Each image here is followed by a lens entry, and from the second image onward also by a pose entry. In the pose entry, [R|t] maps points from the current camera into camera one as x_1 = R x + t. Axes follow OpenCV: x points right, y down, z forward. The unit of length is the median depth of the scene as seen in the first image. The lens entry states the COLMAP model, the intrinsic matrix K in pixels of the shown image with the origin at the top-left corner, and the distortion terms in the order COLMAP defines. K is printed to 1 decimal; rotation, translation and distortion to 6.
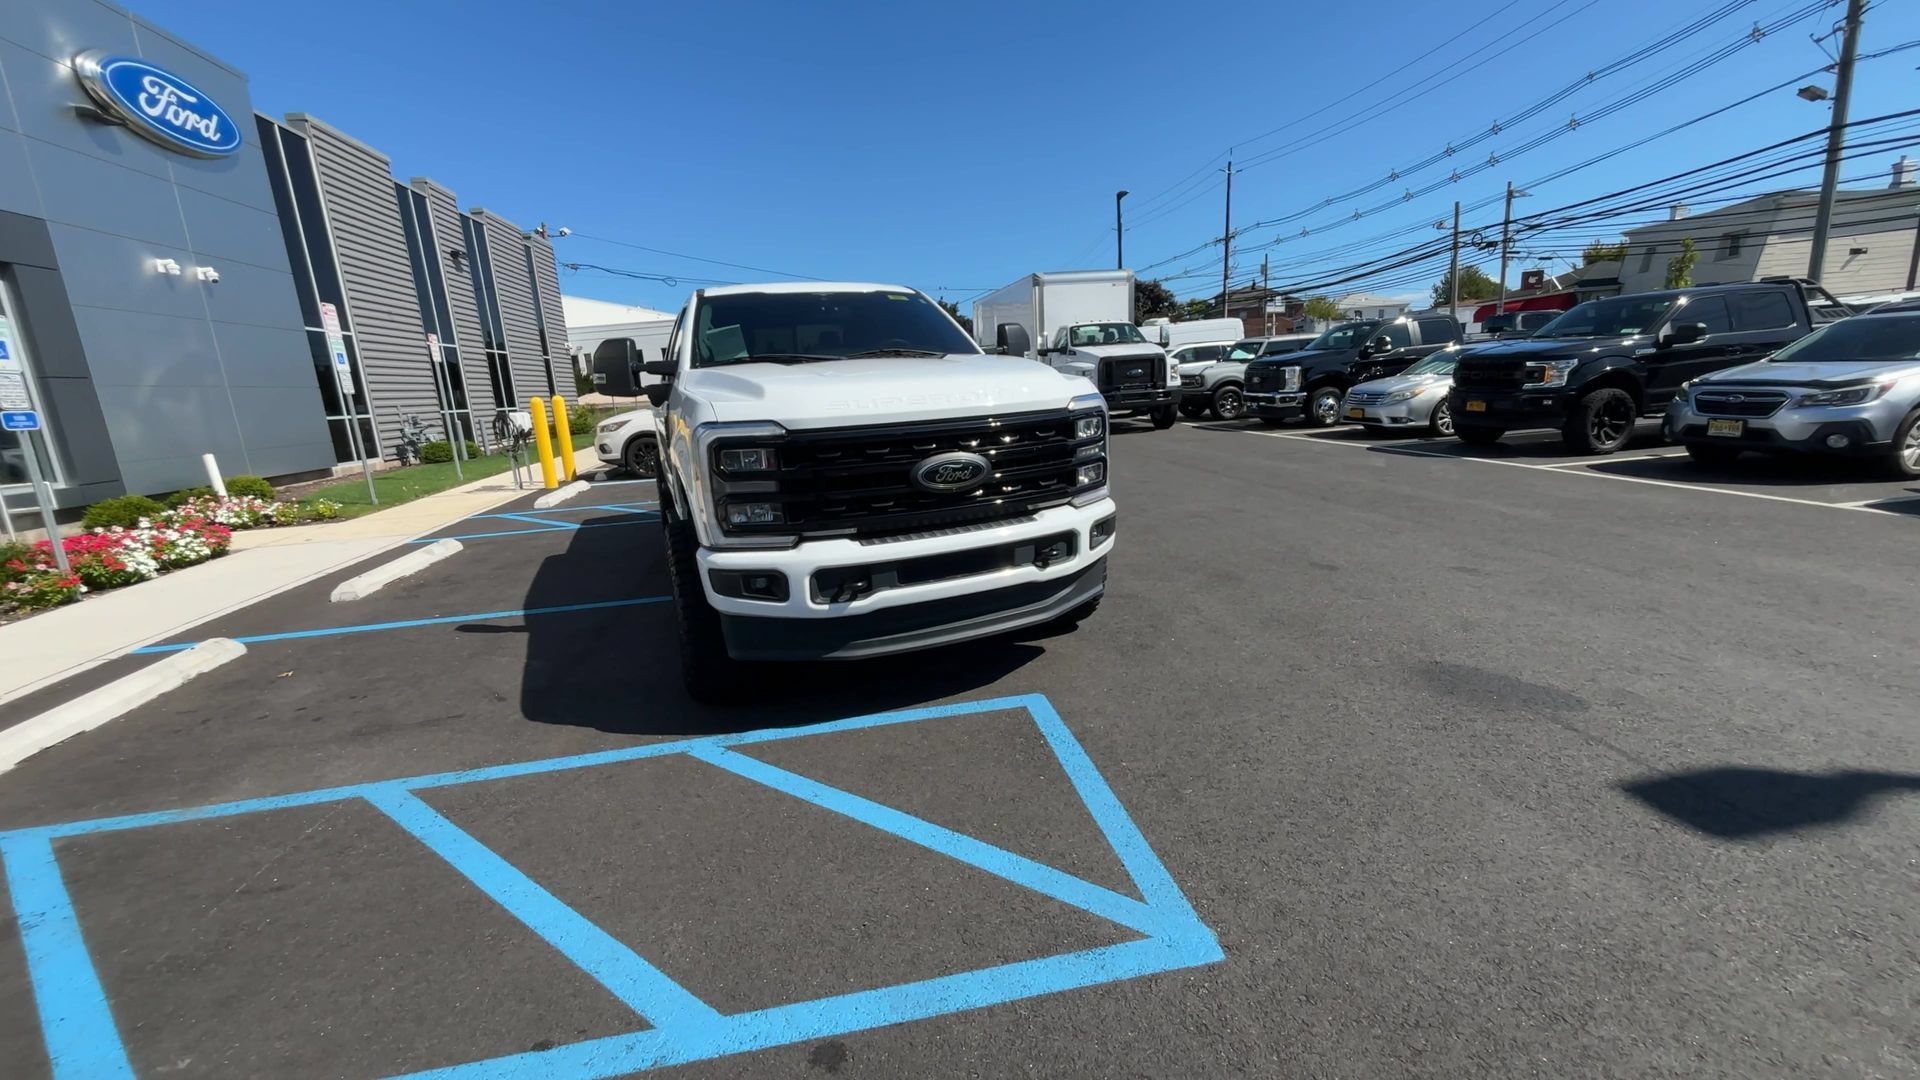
lens RADIAL K [[763.5, 0, 941.9], [0, 763.5, 519.9], [0, 0, 1]] dist [0.000597, -0.000673]
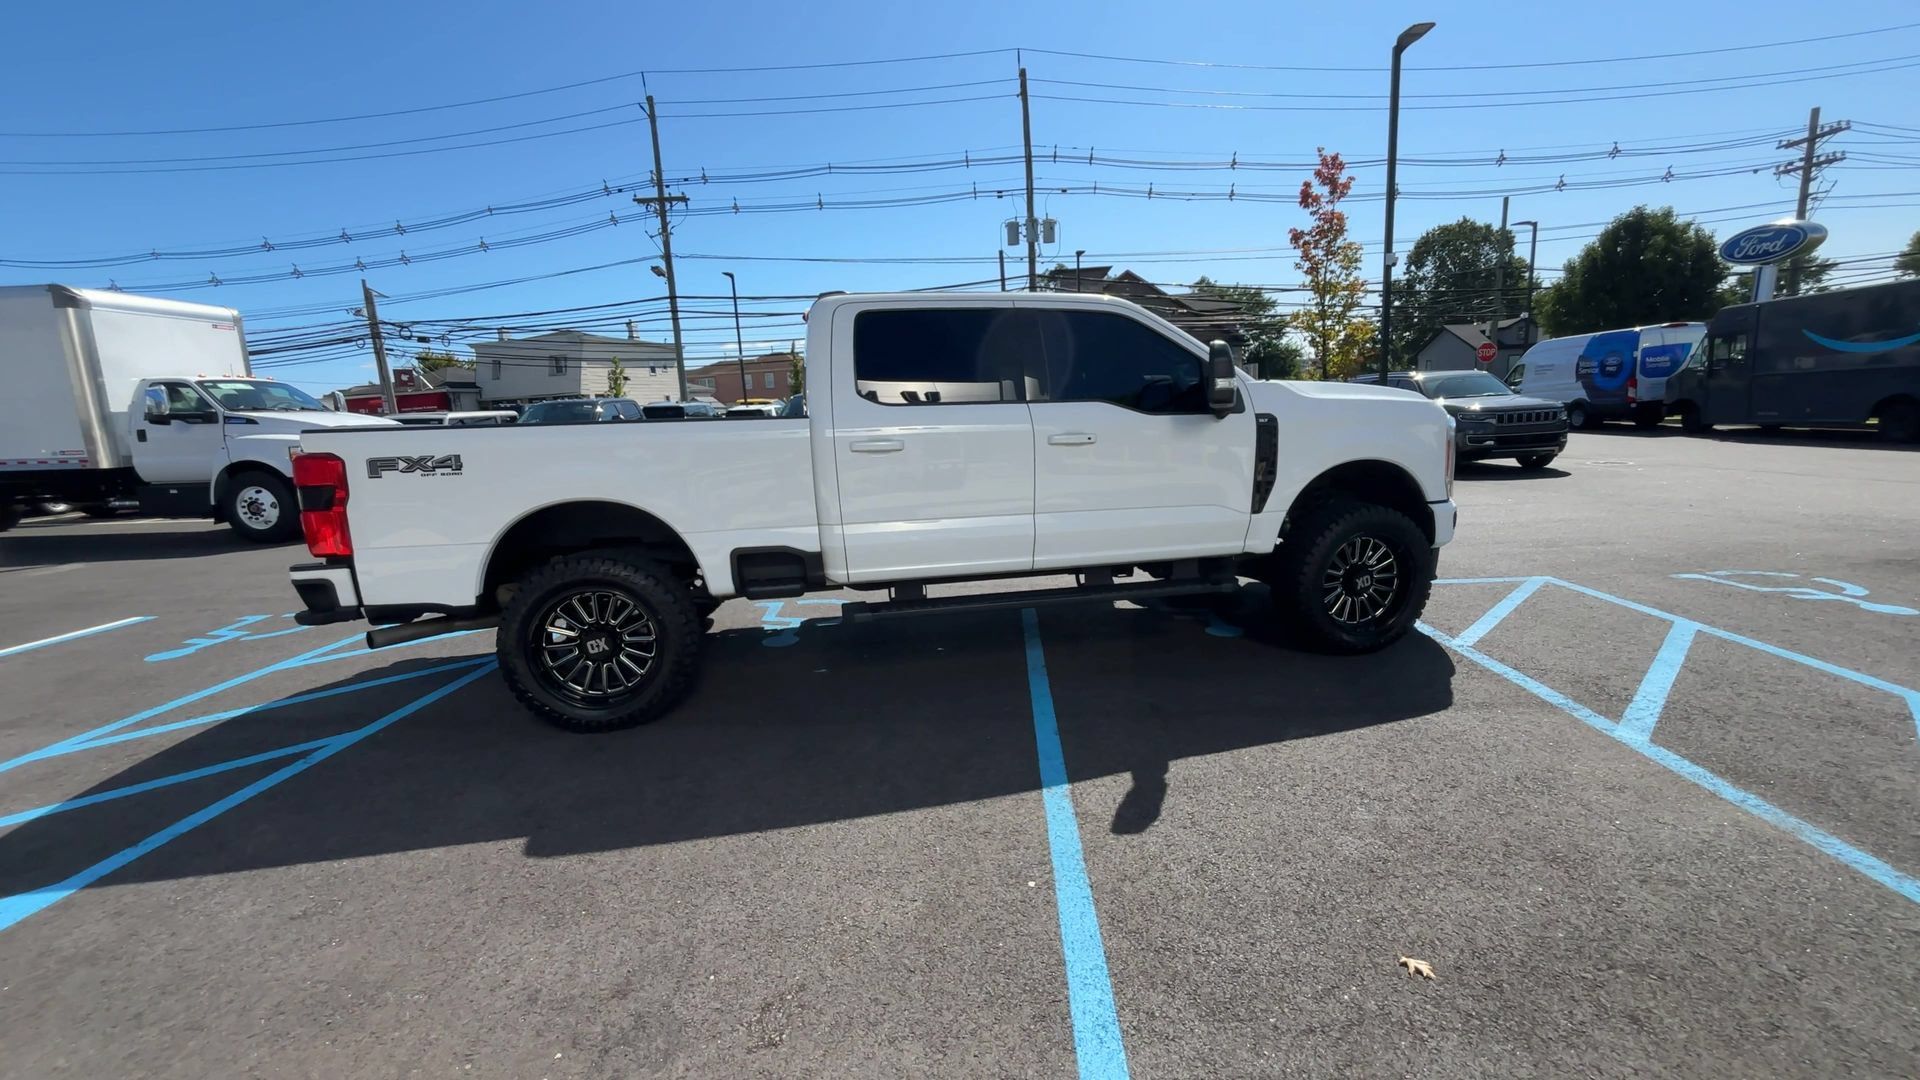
lens RADIAL K [[763.5, 0, 951.0], [0, 763.5, 540.7], [0, 0, 1]] dist [0.000597, -0.000673]
pose [[0.196174, -0.116273, 0.973651, -0.897226], [0.215004, 0.973882, 0.072981, -0.093467], [-0.956707, 0.195022, 0.216050, 0.753262]]
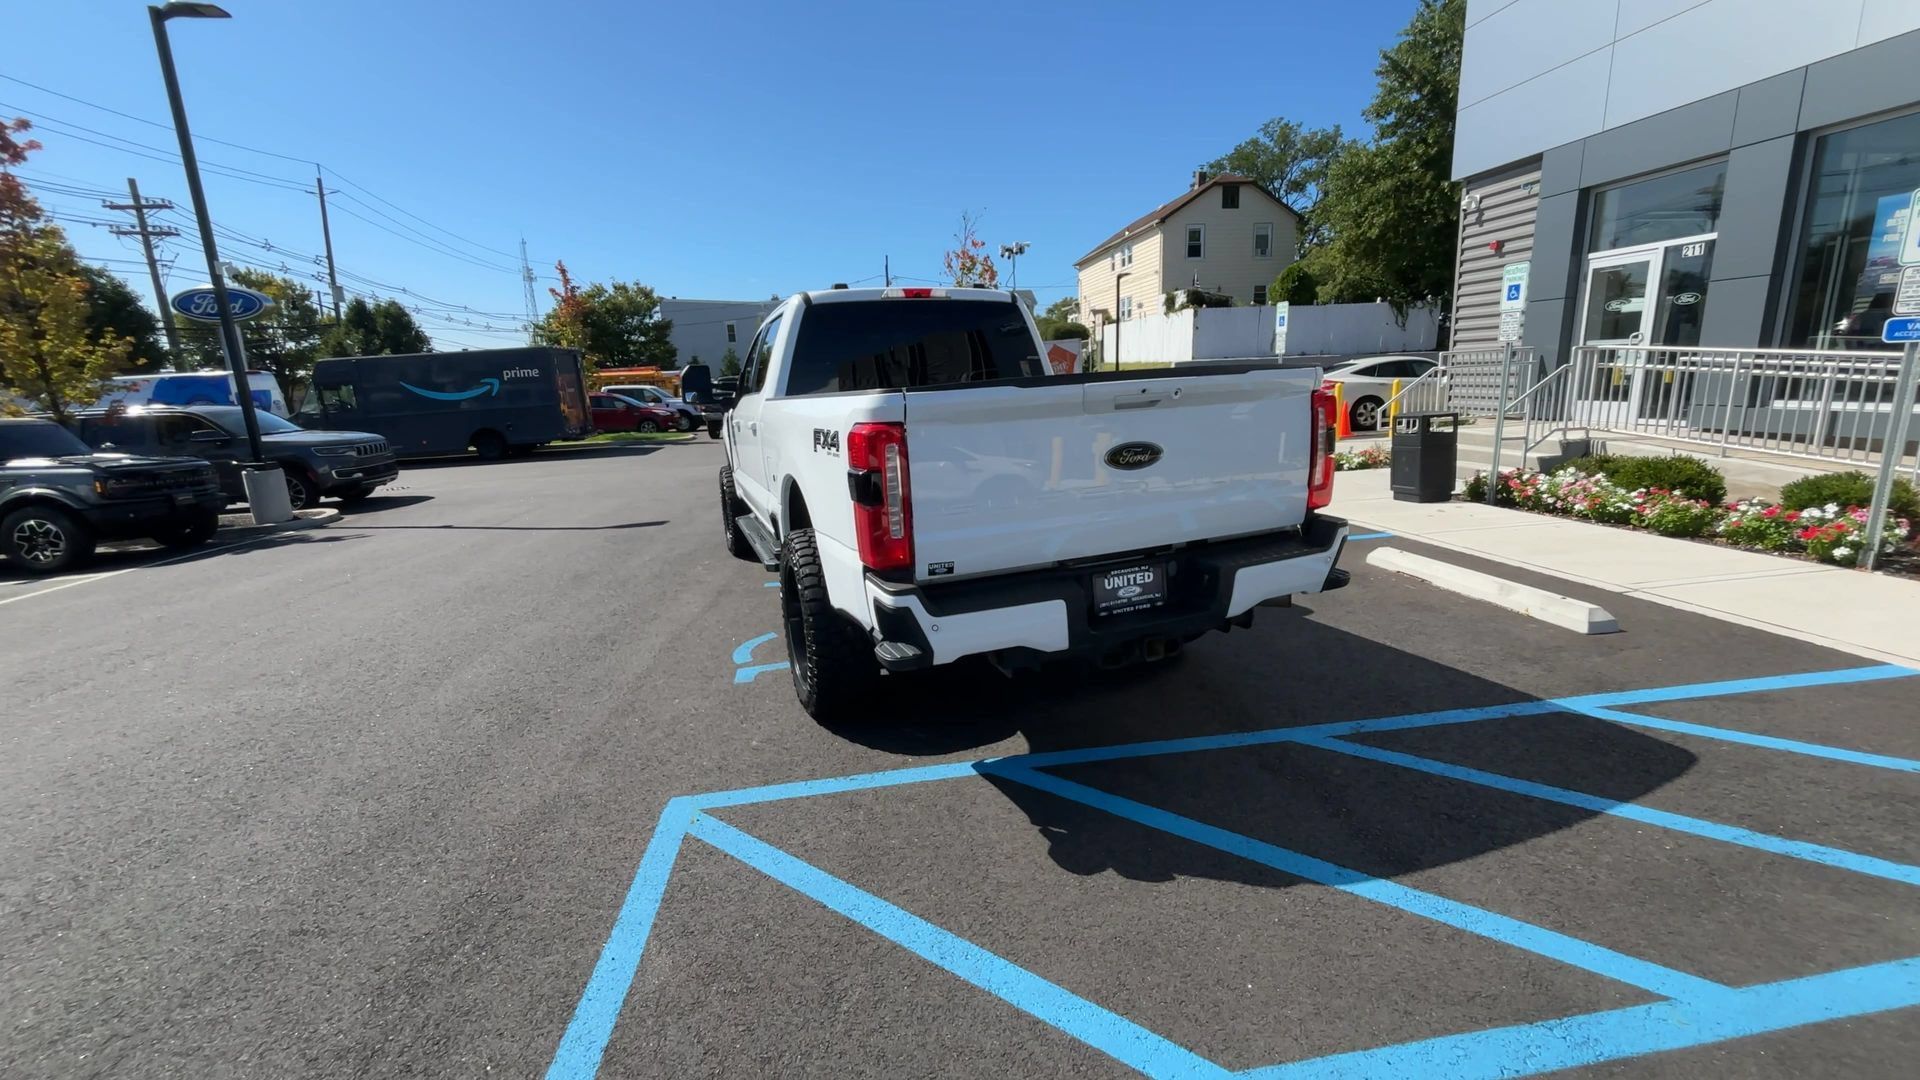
lens RADIAL K [[763.5, 0, 963.4], [0, 763.5, 542.0], [0, 0, 1]] dist [0.000597, -0.000673]
pose [[-0.993725, 0.109435, 0.023141, -0.251617], [0.109927, 0.917224, 0.382906, -0.326252], [0.020678, 0.383047, -0.923498, 1.738466]]
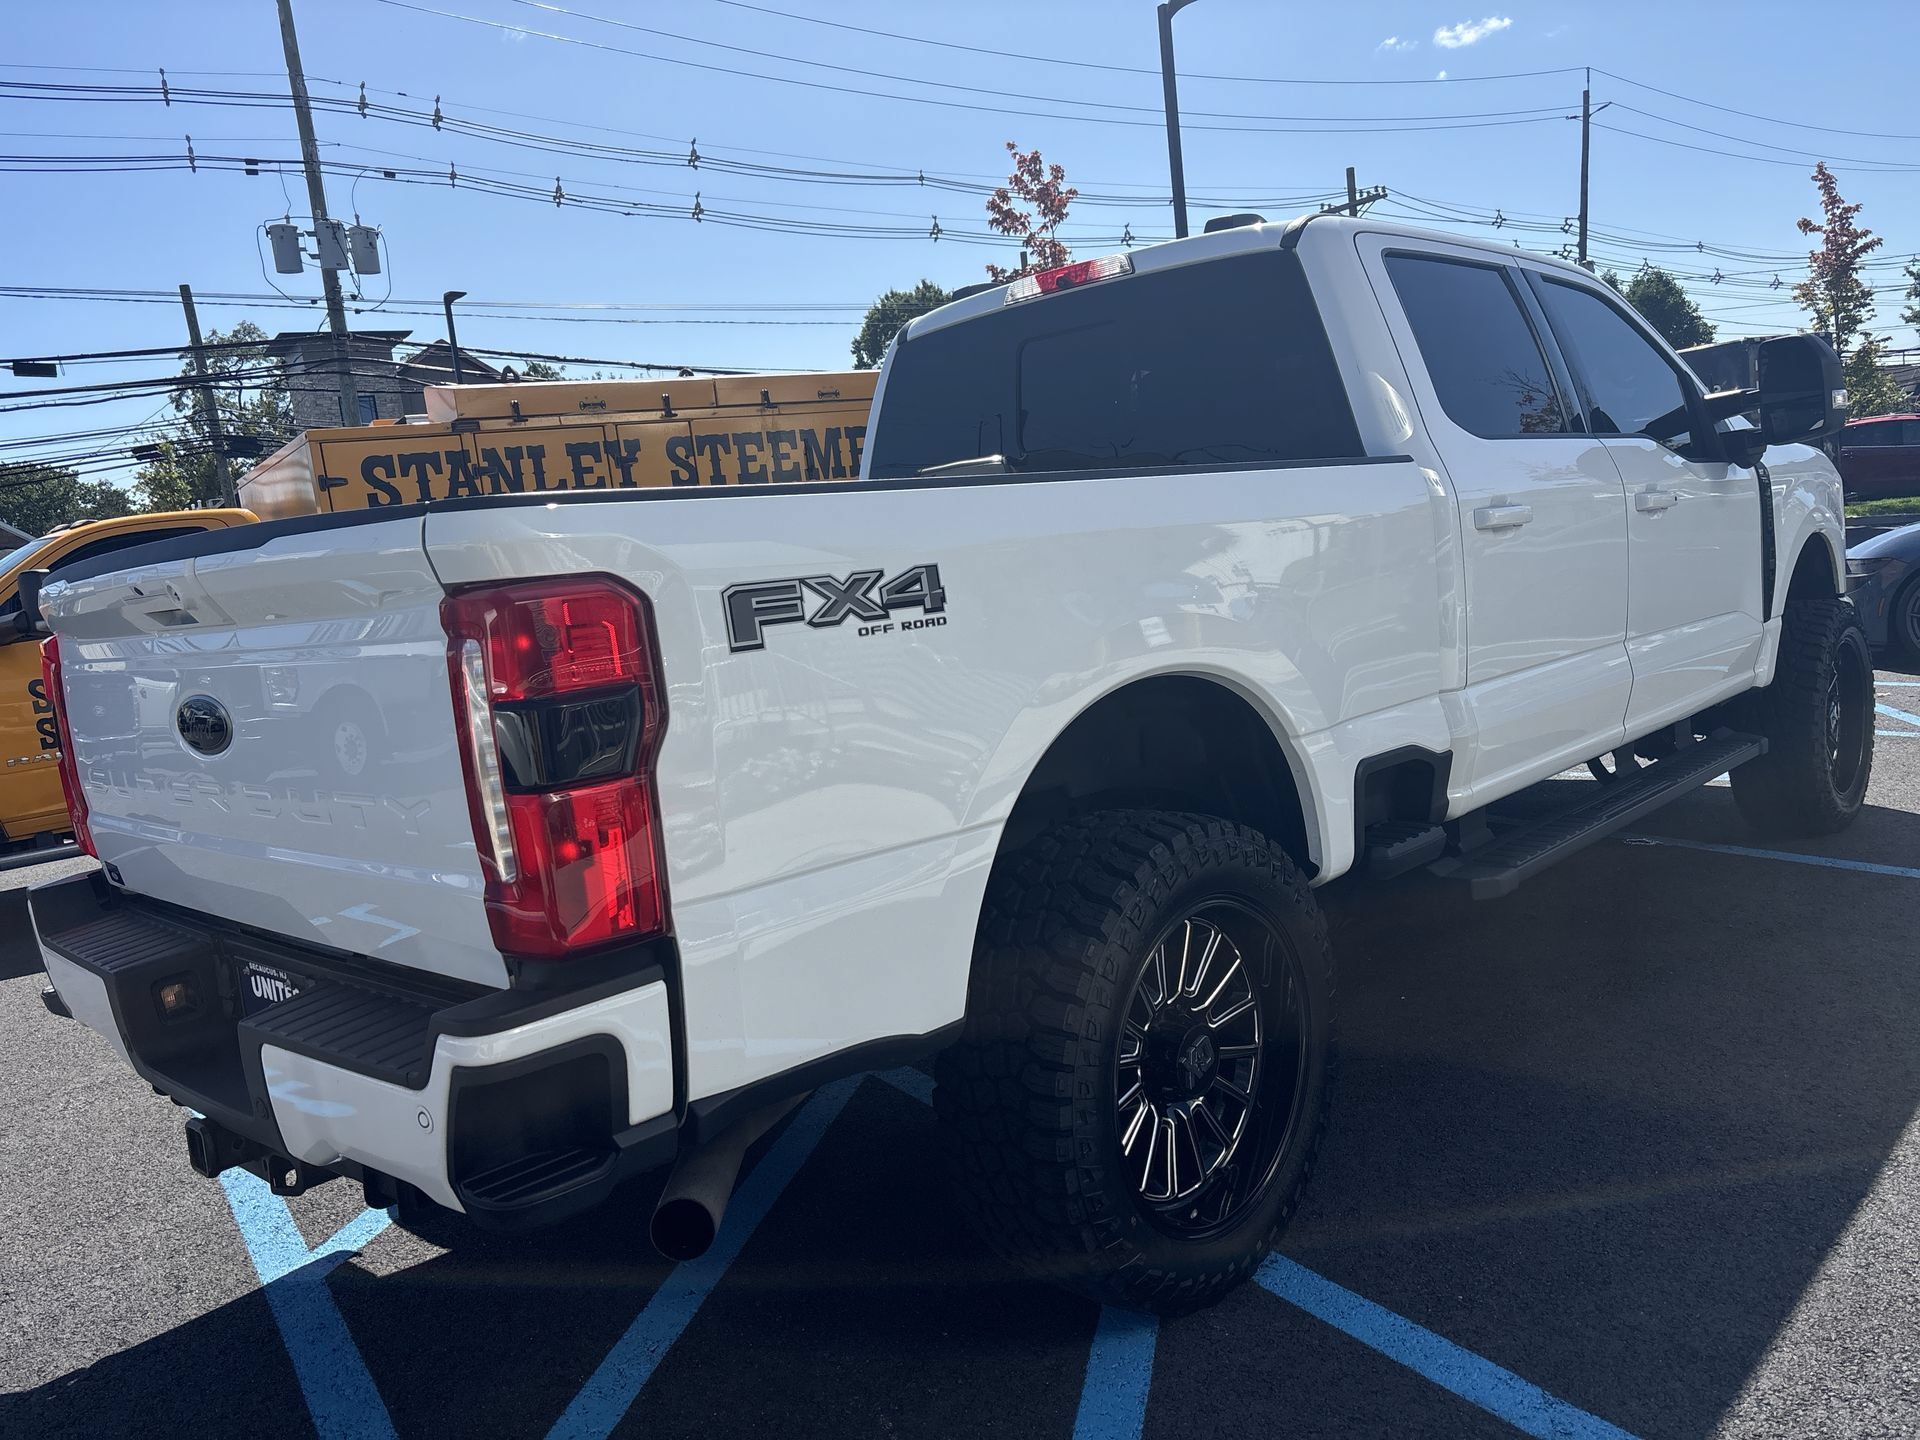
lens RADIAL K [[1463.1, 0, 950.2], [0, 1463.1, 742.1], [0, 0, 1]] dist [0.014312, 0.006757]
pose [[-0.408730, -0.021246, 0.912408, -0.831789], [0.296875, 0.942264, 0.154932, -0.234515], [-0.863021, 0.334196, -0.378824, 1.517724]]
